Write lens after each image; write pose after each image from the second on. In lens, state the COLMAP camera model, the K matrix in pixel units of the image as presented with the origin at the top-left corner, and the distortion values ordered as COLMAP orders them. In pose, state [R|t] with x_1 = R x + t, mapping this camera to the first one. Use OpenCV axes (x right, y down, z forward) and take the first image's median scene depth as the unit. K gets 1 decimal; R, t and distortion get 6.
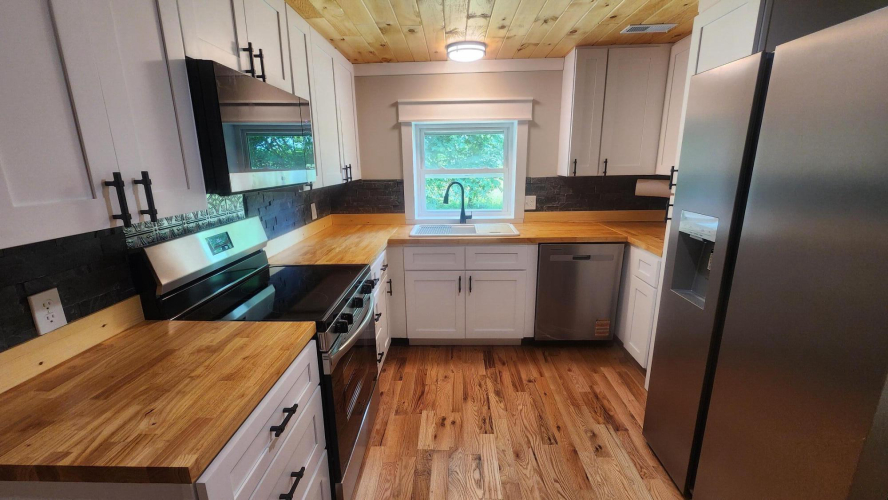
lens RADIAL K [[366.4, 0, 445.9], [0, 366.4, 253.3], [0, 0, 1]] dist [-0.001207, 0.000444]
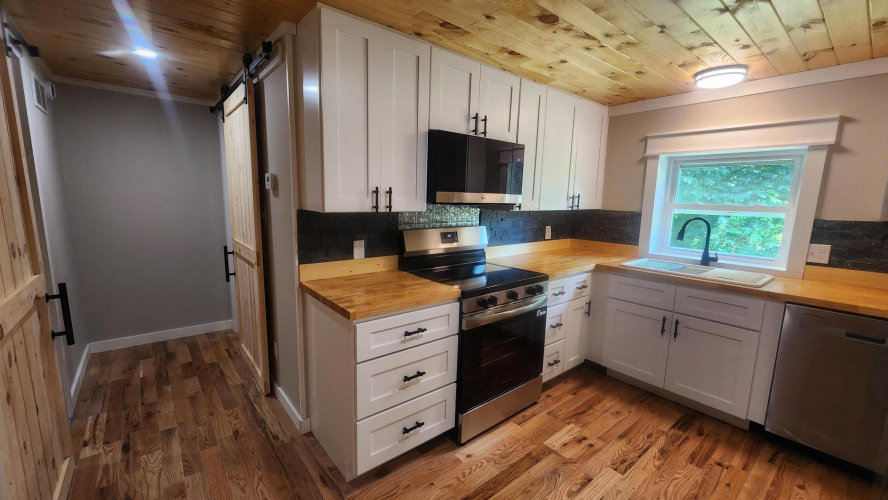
lens RADIAL K [[366.4, 0, 444.0], [0, 366.4, 251.8], [0, 0, 1]] dist [-0.001207, 0.000444]
pose [[0.657499, 0.141529, -0.740044, 0.342839], [-0.214664, 0.976680, -0.003935, 0.027416], [0.722229, 0.161448, 0.672547, -0.042636]]
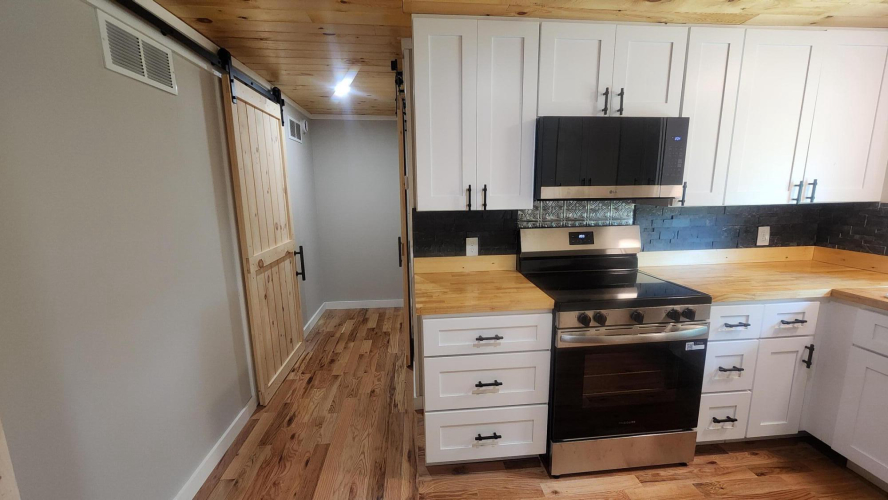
lens RADIAL K [[366.4, 0, 443.7], [0, 366.4, 251.7], [0, 0, 1]] dist [-0.001207, 0.000444]
pose [[0.119286, 0.182595, -0.975925, 0.414159], [-0.230341, 0.961215, 0.151688, -0.042984], [0.965771, 0.206701, 0.156719, 0.192007]]
